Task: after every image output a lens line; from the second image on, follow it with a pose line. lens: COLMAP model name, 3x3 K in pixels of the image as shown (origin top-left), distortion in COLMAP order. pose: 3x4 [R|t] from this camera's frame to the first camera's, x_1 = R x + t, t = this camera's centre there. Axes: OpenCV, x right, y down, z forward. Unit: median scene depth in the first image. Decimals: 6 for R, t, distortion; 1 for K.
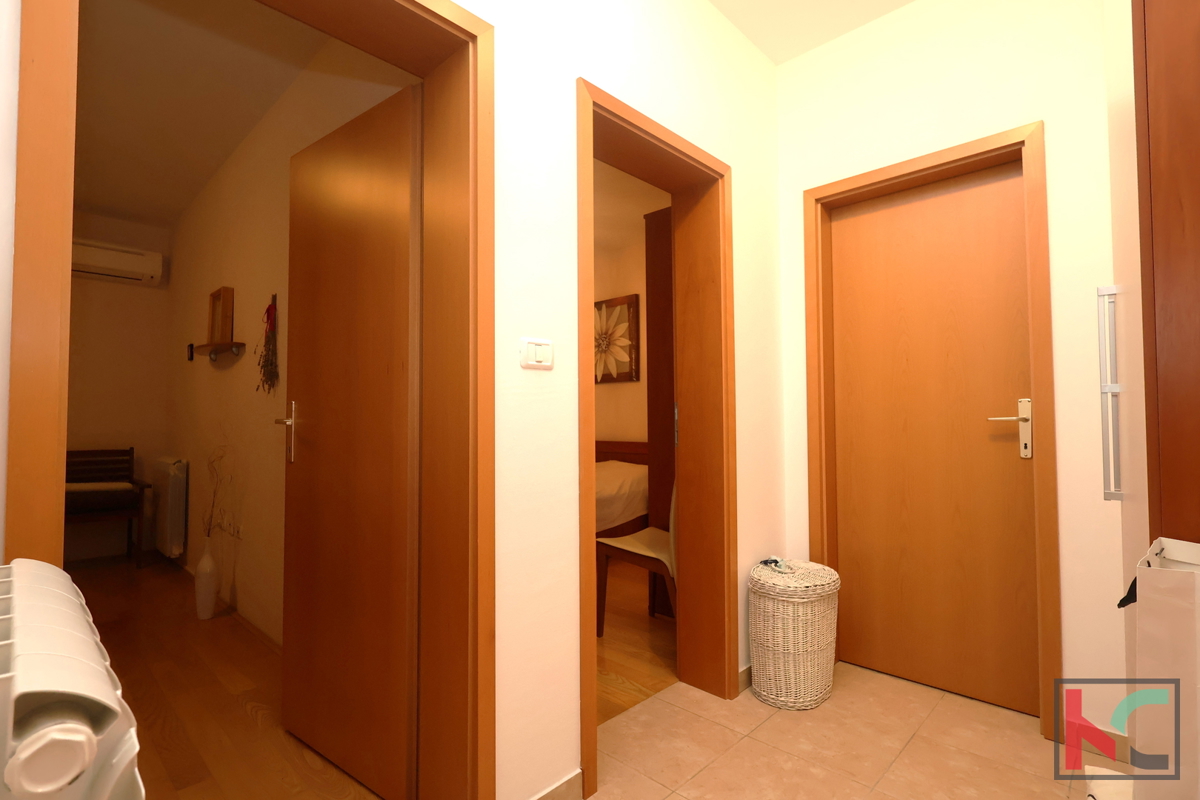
lens RADIAL K [[569.9, 0, 595.6], [0, 569.9, 401.2], [0, 0, 1]] dist [-0.003135, 0.000331]
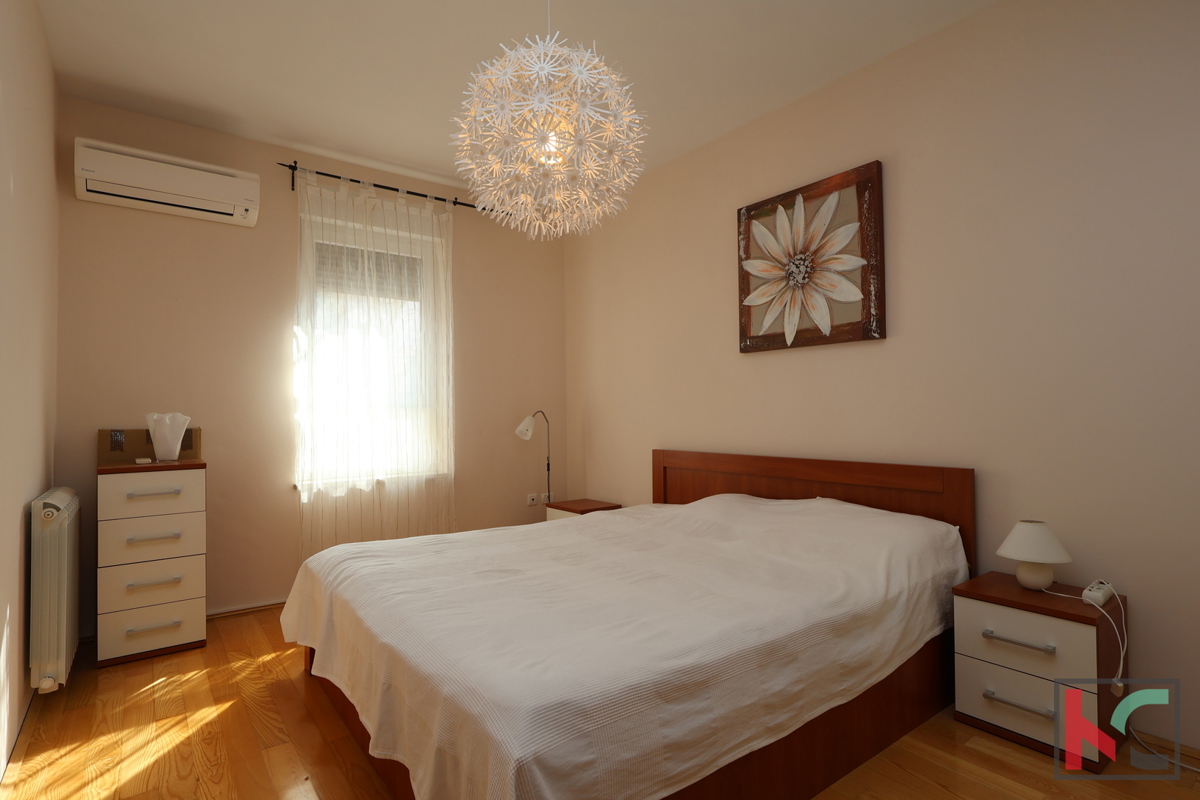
lens RADIAL K [[569.9, 0, 595.6], [0, 569.9, 401.2], [0, 0, 1]] dist [-0.003135, 0.000331]
pose [[0.988749, -0.009117, -0.149307, -0.095175], [0.010962, 0.999873, 0.011539, 0.009605], [0.149183, -0.013046, 0.988724, 0.468116]]
